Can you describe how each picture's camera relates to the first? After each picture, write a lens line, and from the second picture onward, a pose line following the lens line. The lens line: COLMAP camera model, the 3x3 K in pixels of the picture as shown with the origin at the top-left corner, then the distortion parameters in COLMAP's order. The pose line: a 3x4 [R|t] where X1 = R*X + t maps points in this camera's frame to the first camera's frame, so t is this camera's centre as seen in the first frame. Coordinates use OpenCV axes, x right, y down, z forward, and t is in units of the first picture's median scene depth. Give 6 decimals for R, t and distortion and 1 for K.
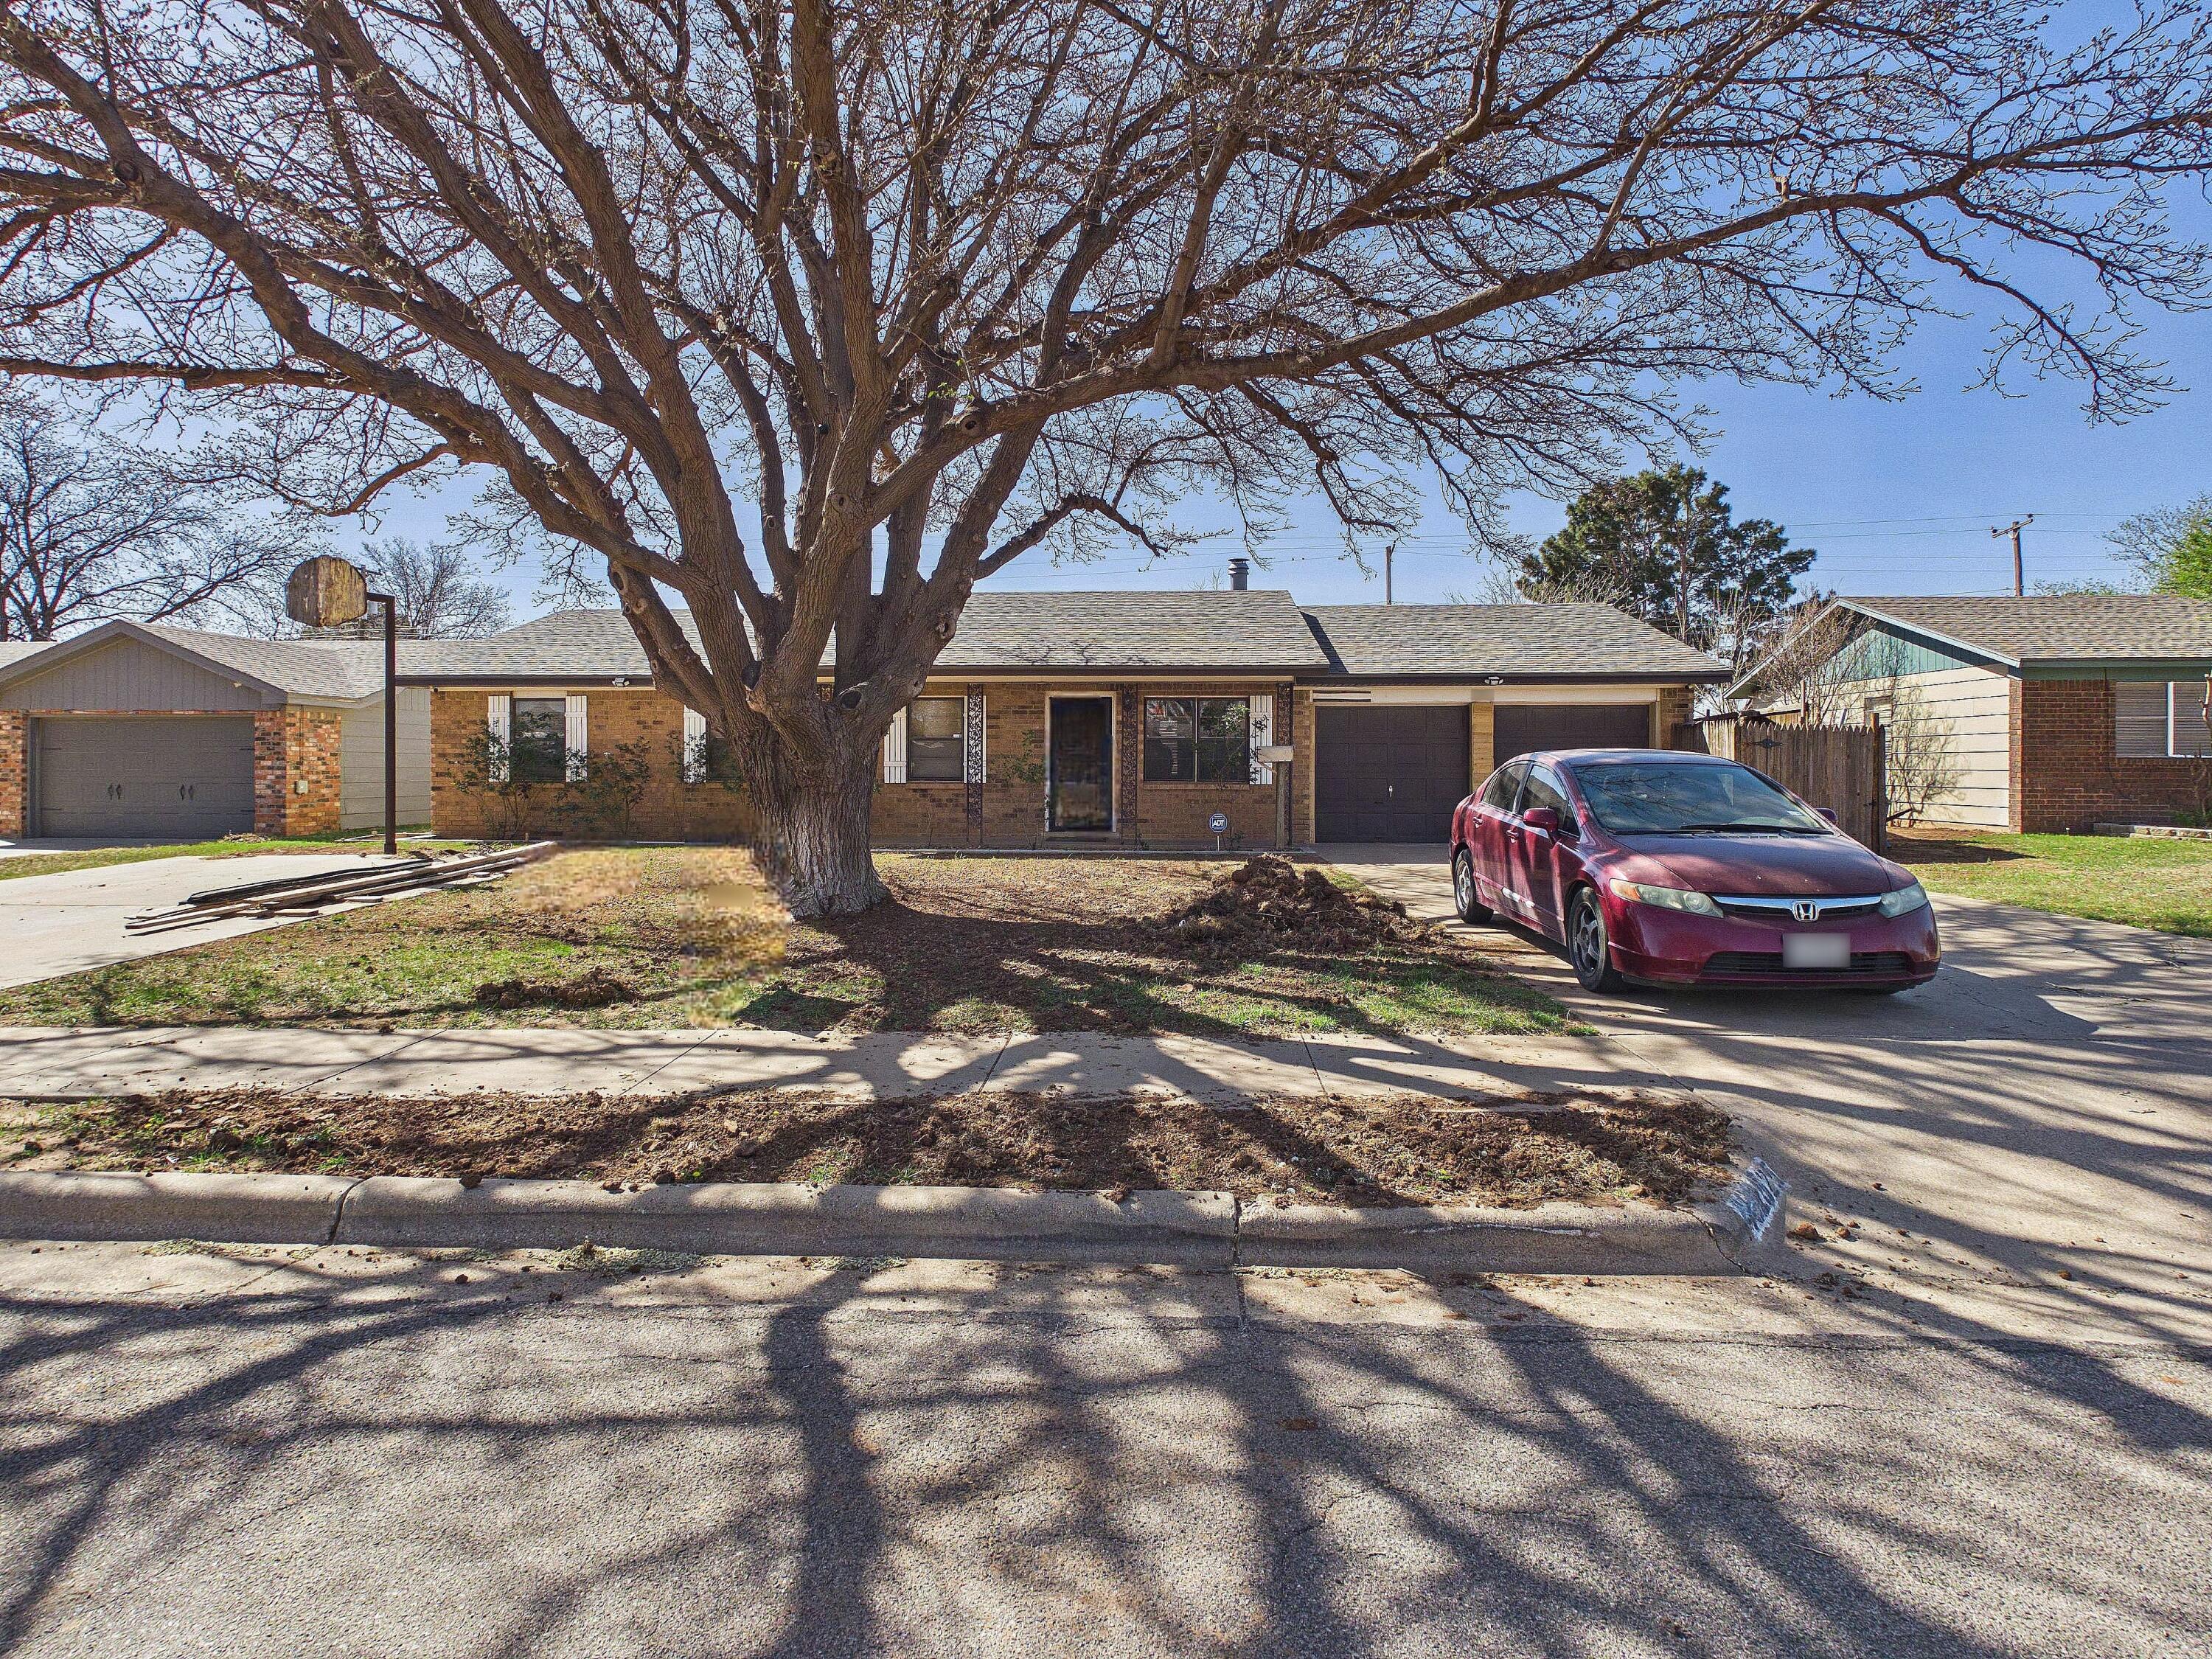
lens RADIAL K [[1155.0, 0, 1100.3], [0, 1155.0, 766.8], [0, 0, 1]] dist [0.000334, -0.000084]
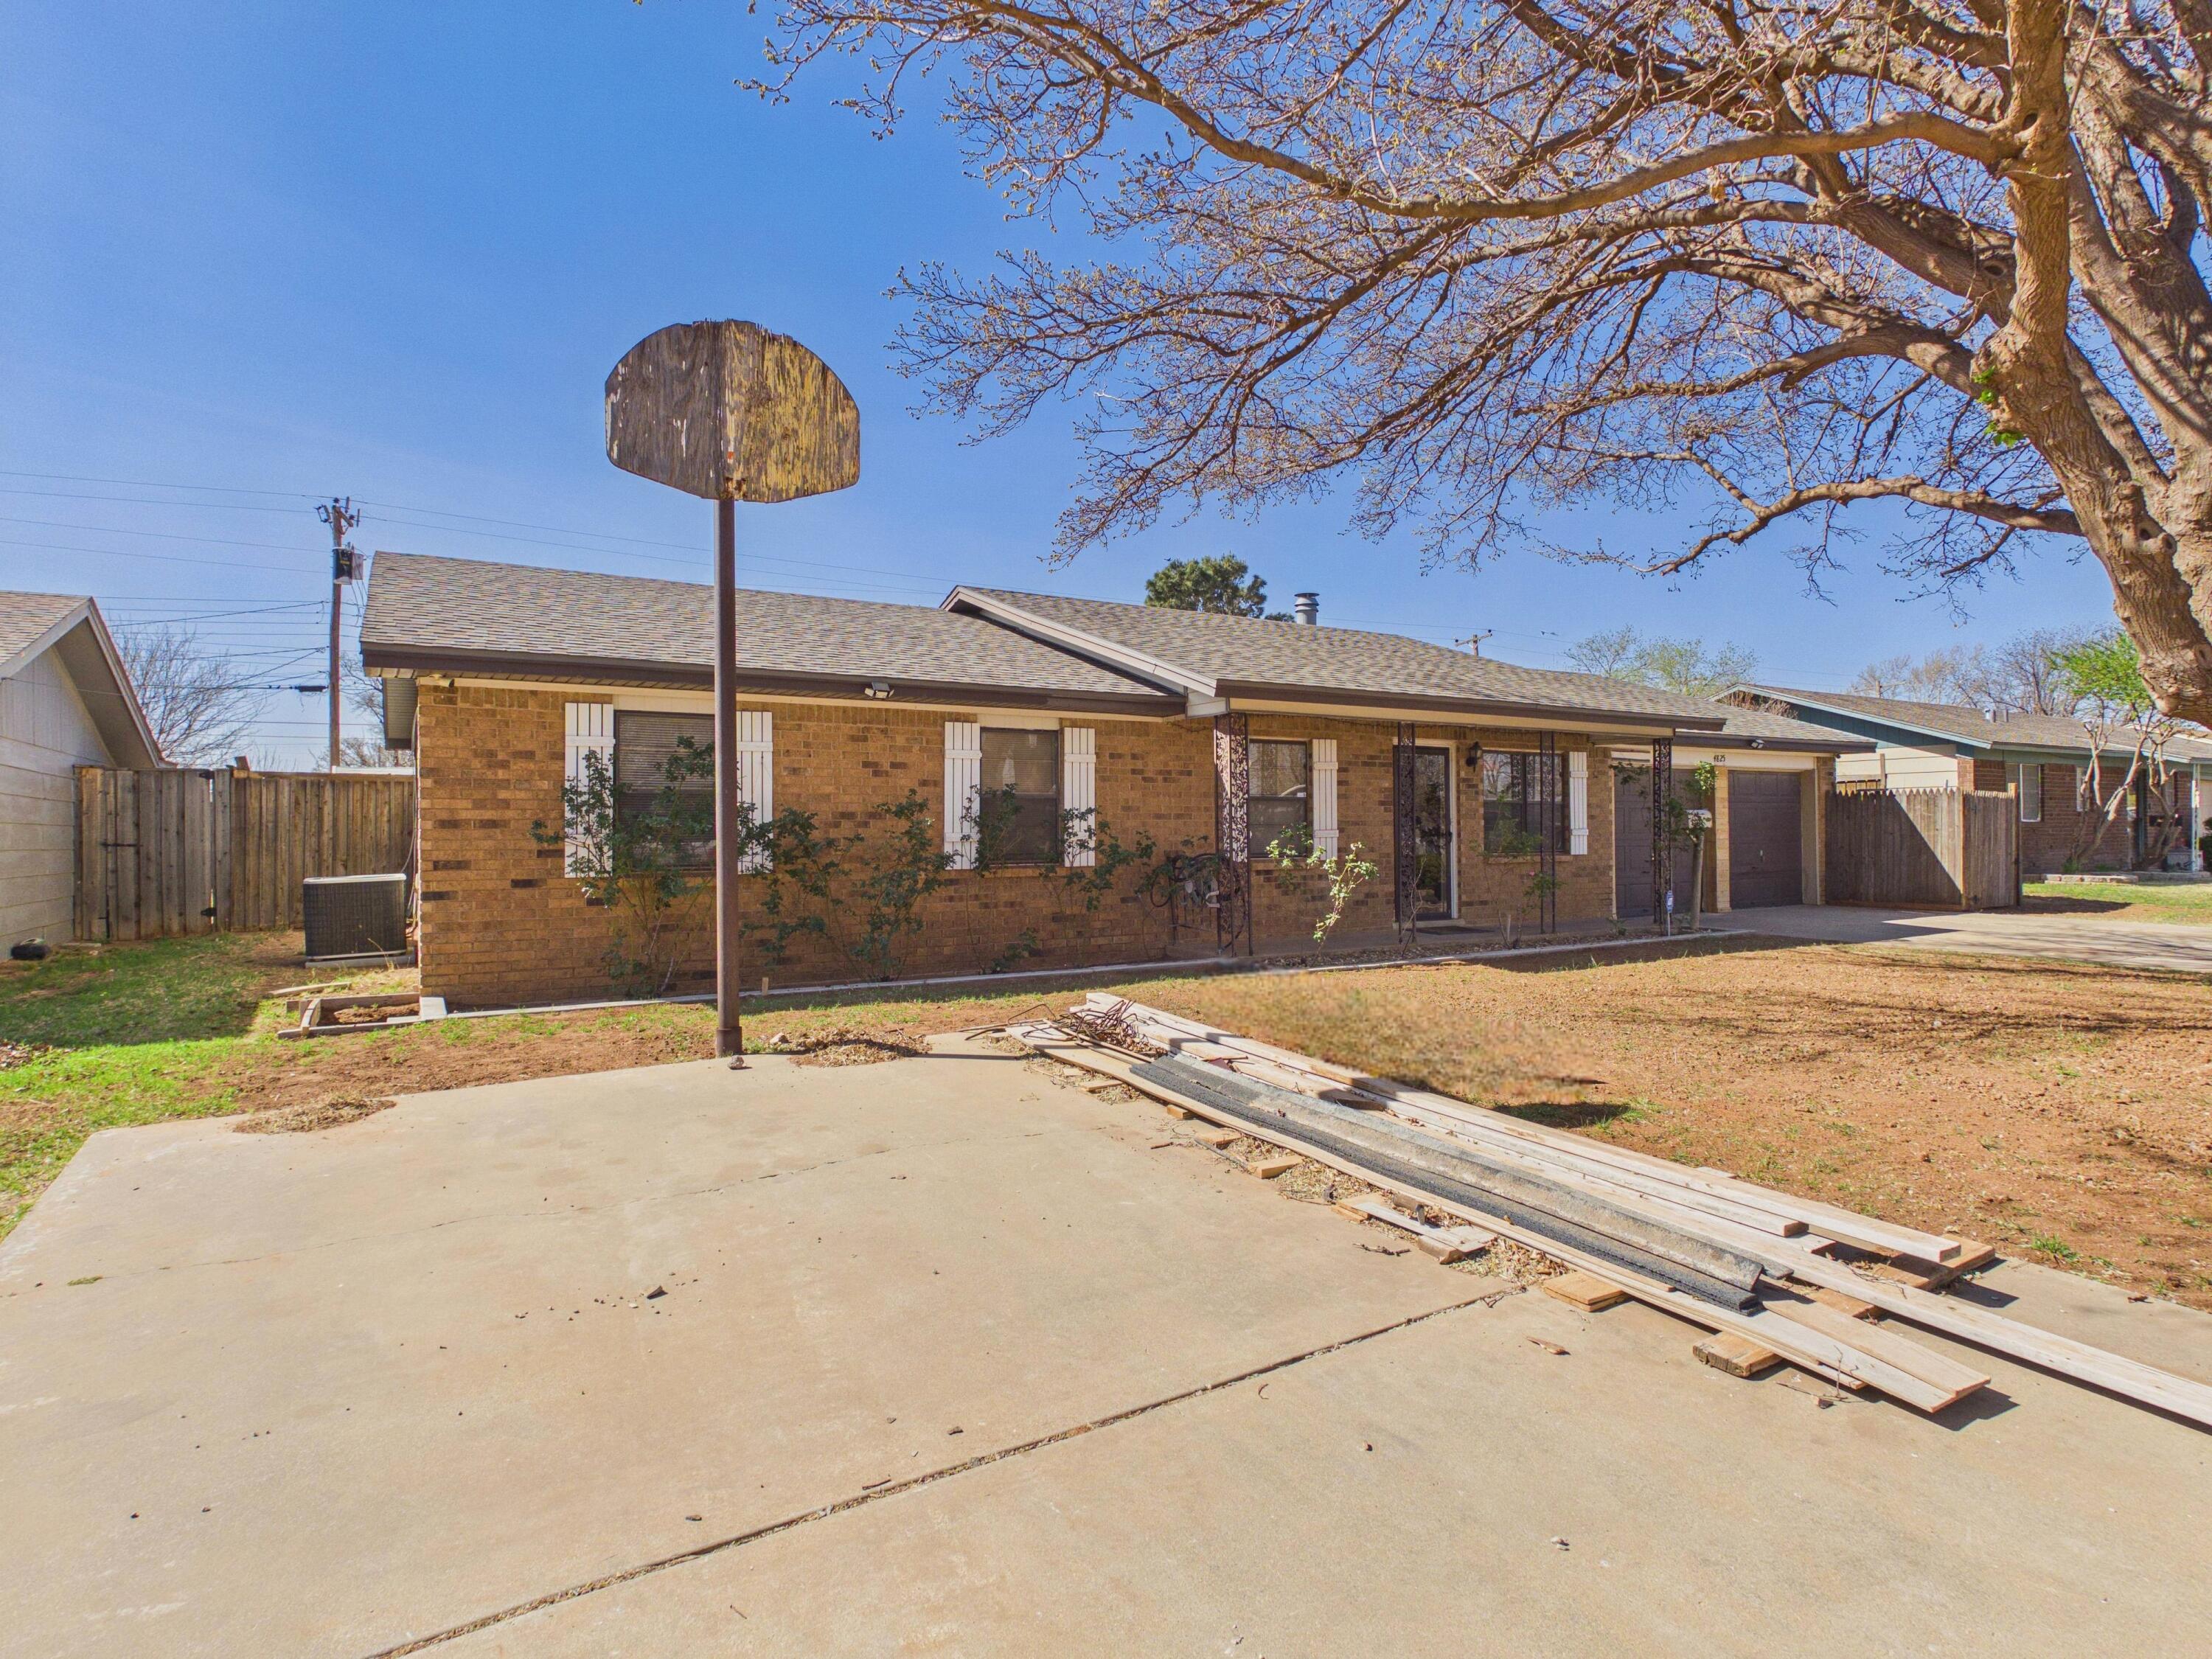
lens RADIAL K [[1155.0, 0, 1097.6], [0, 1155.0, 824.8], [0, 0, 1]] dist [0.000334, -0.000084]
pose [[0.828180, -0.003494, 0.560452, -0.633658], [0.007413, 0.999961, -0.004721, -0.005501], [-0.560413, 0.008064, 0.828174, 0.481778]]
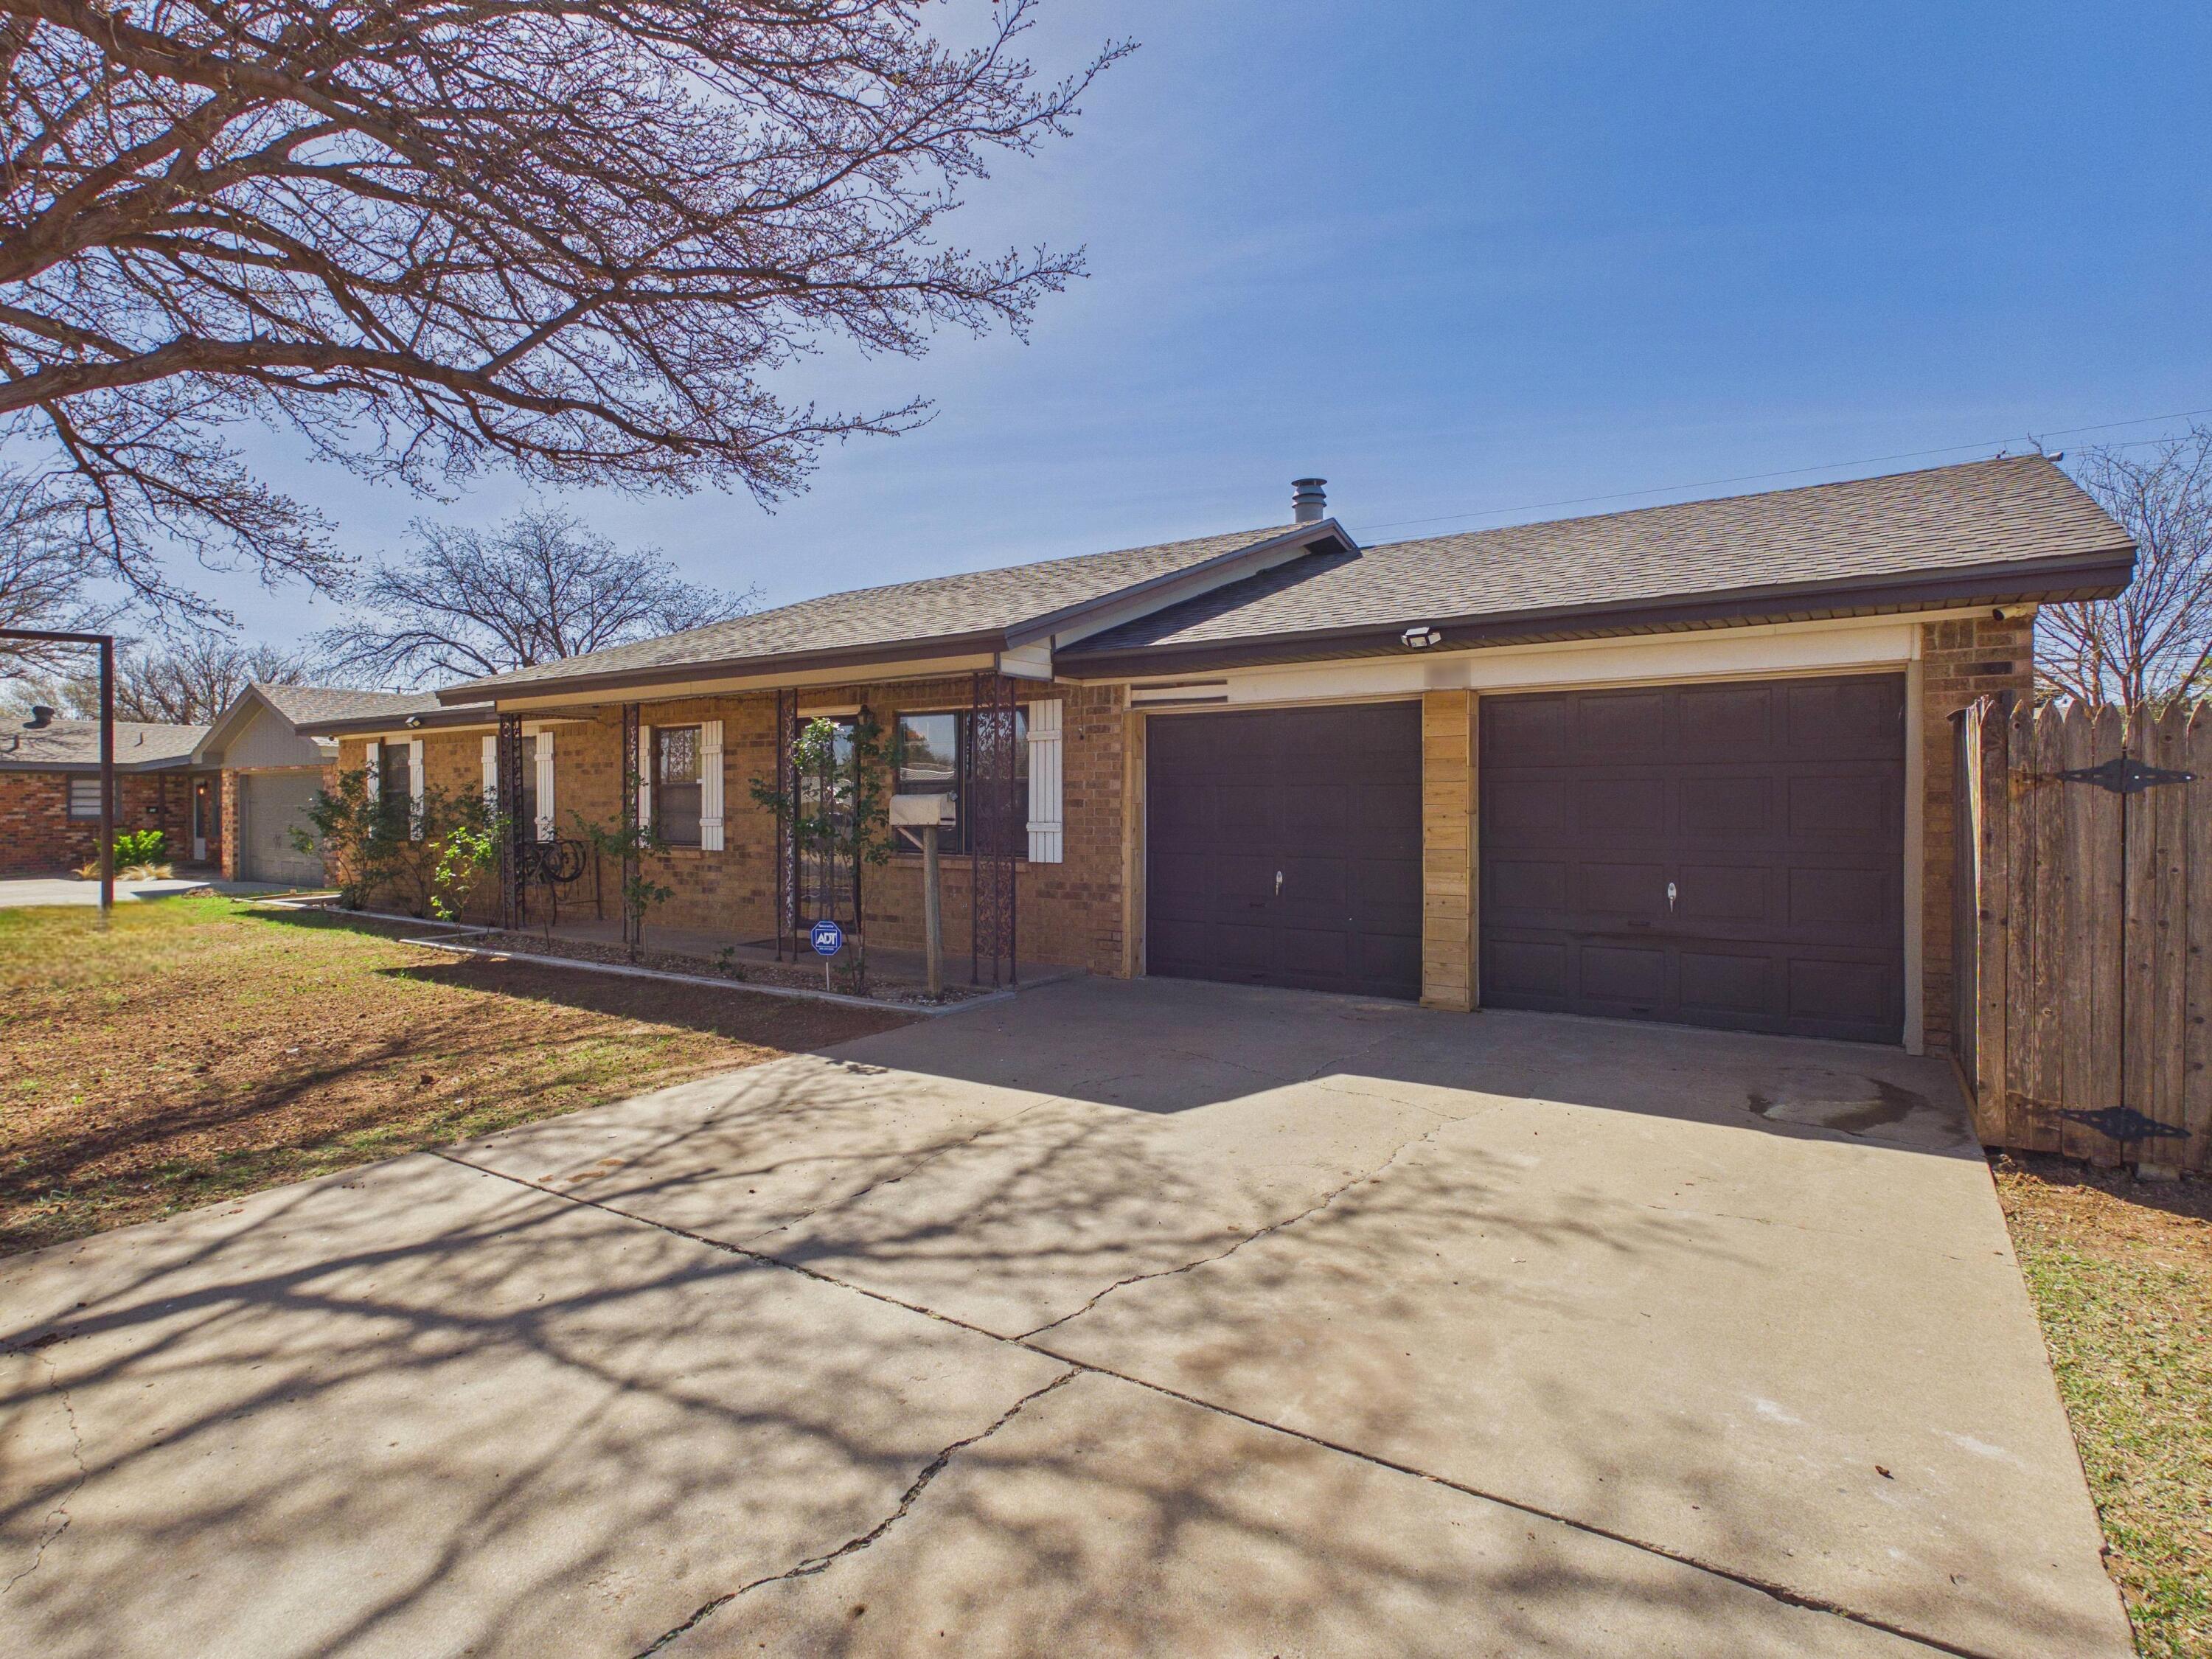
lens RADIAL K [[1155.0, 0, 1107.7], [0, 1155.0, 818.9], [0, 0, 1]] dist [0.000334, -0.000084]
pose [[0.856117, 0.003785, -0.516767, 0.440753], [0.001979, 0.999942, 0.010603, -0.010966], [0.516778, -0.010100, 0.856060, 0.542018]]
